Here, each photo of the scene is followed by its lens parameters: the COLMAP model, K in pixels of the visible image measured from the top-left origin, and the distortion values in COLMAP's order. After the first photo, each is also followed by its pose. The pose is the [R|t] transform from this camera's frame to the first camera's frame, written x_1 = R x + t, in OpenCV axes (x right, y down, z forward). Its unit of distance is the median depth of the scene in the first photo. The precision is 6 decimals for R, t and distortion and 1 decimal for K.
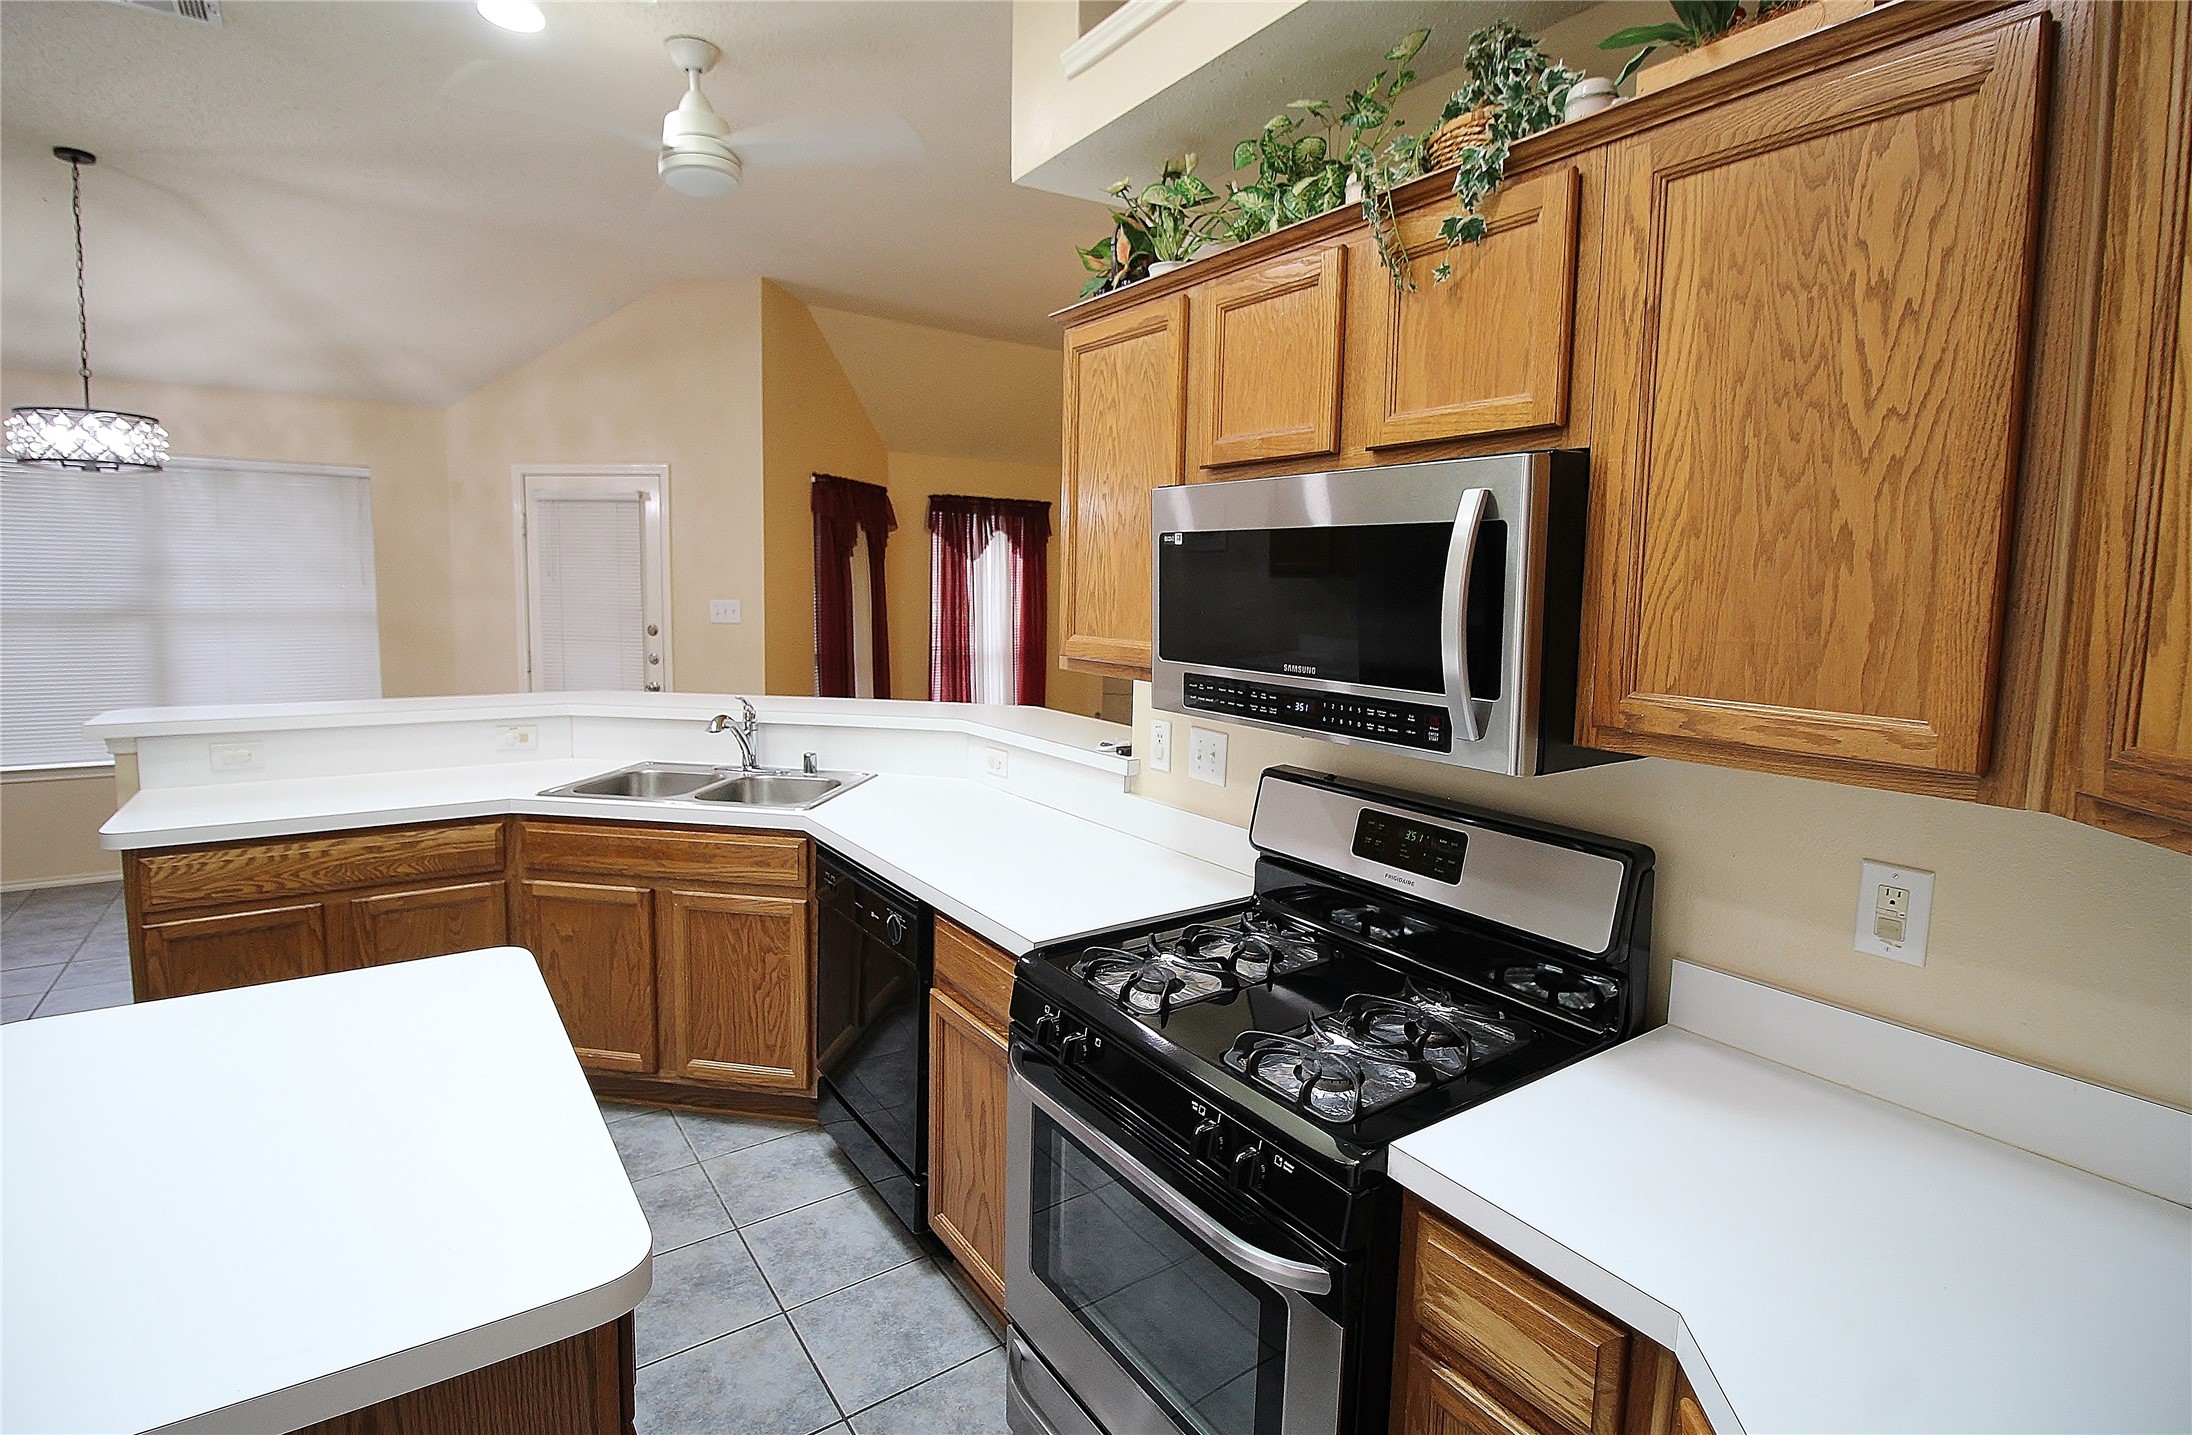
lens RADIAL K [[1040.9, 0, 1113.2], [0, 1040.9, 688.8], [0, 0, 1]] dist [-0.008463, -0.008998]
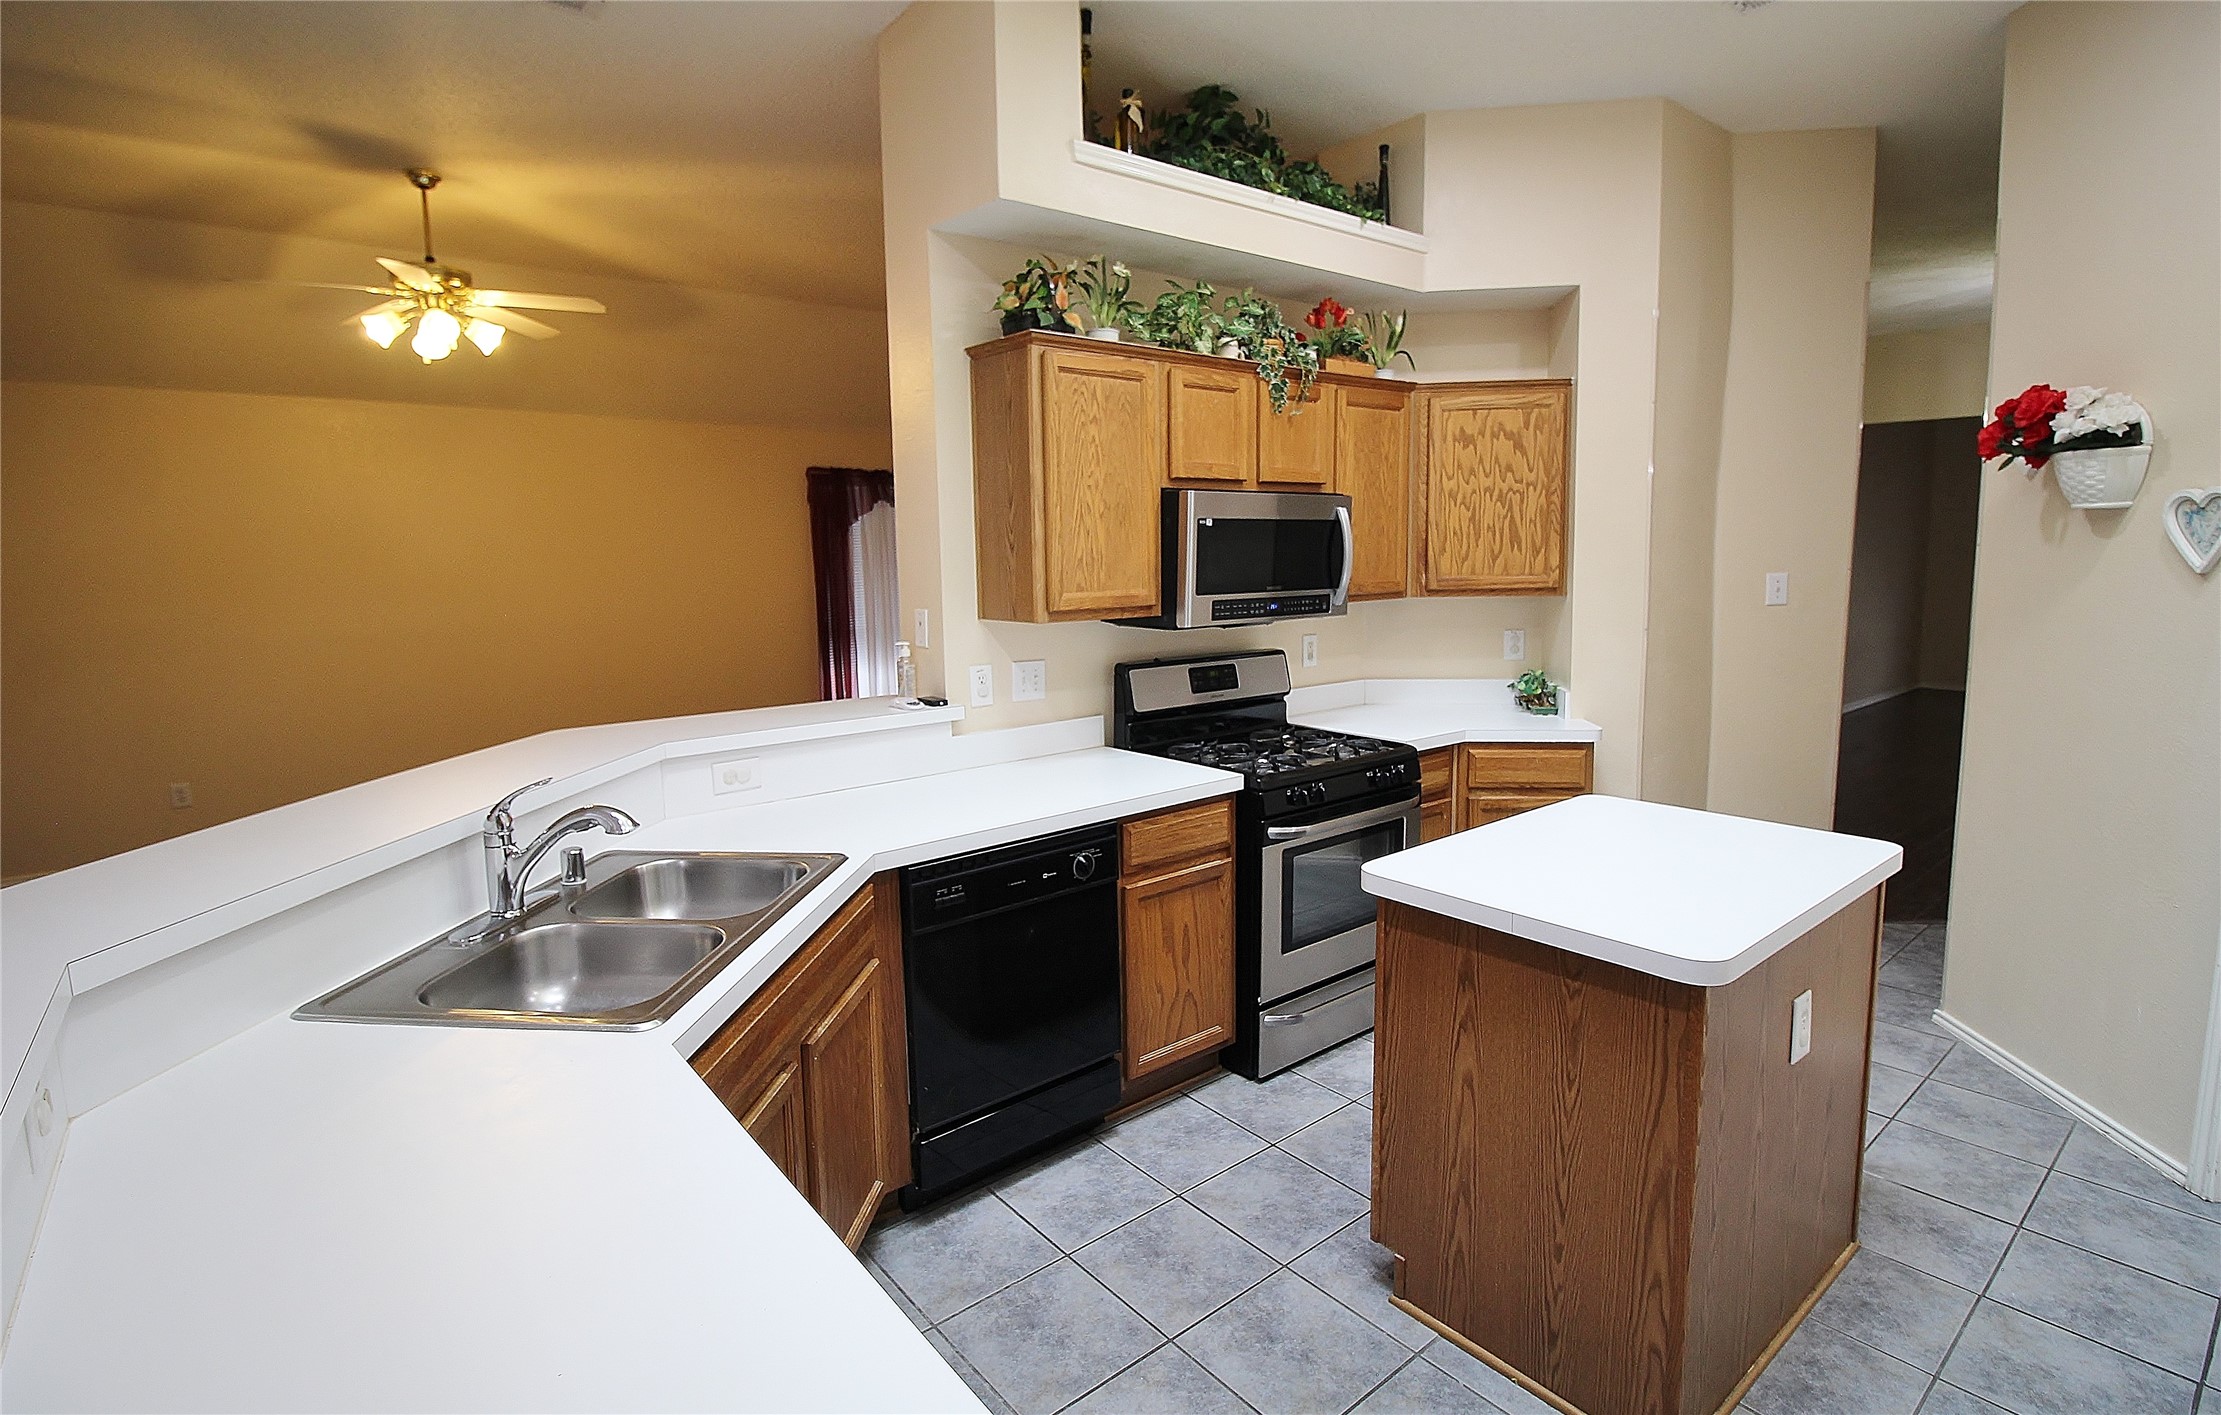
lens RADIAL K [[1054.8, 0, 1091.8], [0, 1054.8, 681.3], [0, 0, 1]] dist [-0.011621, -0.000509]
pose [[-0.056479, -0.145617, 0.987728, -1.252173], [0.115640, 0.981694, 0.151340, -0.130026], [-0.991684, 0.122768, -0.038606, 0.973959]]
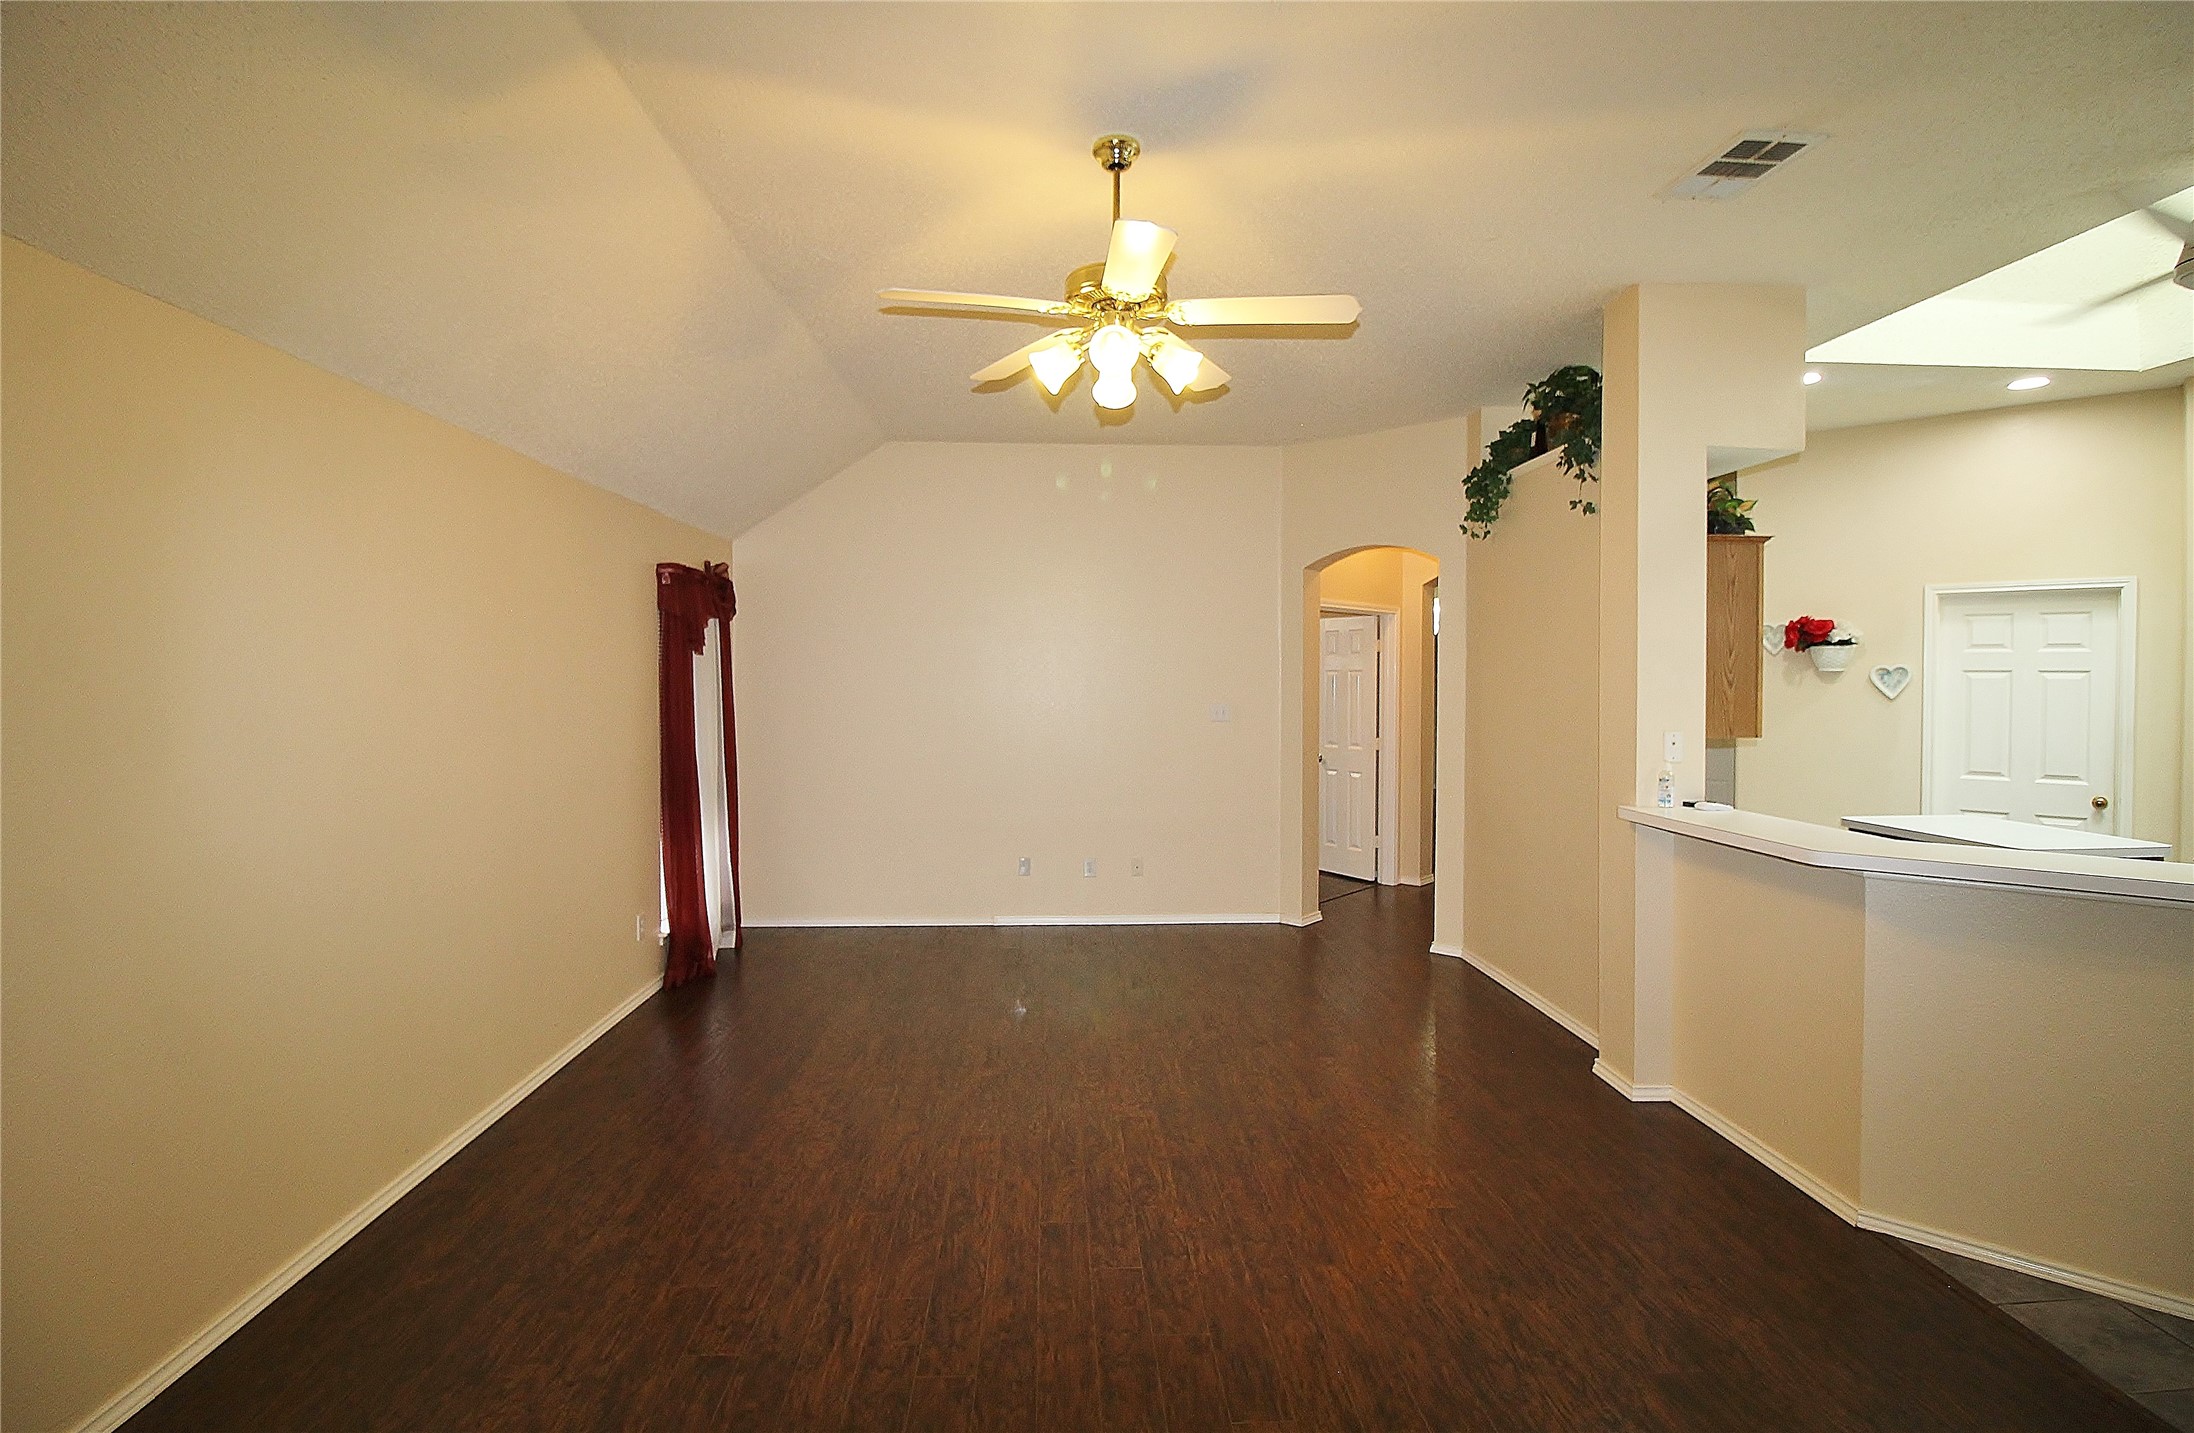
lens RADIAL K [[1093.3, 0, 1103.0], [0, 1093.3, 690.2], [0, 0, 1]] dist [-0.004337, -0.000411]
pose [[-0.852409, -0.028996, 0.522071, -0.064064], [0.034000, 0.993274, 0.110681, -0.325780], [-0.521769, 0.112096, -0.845690, 3.009431]]
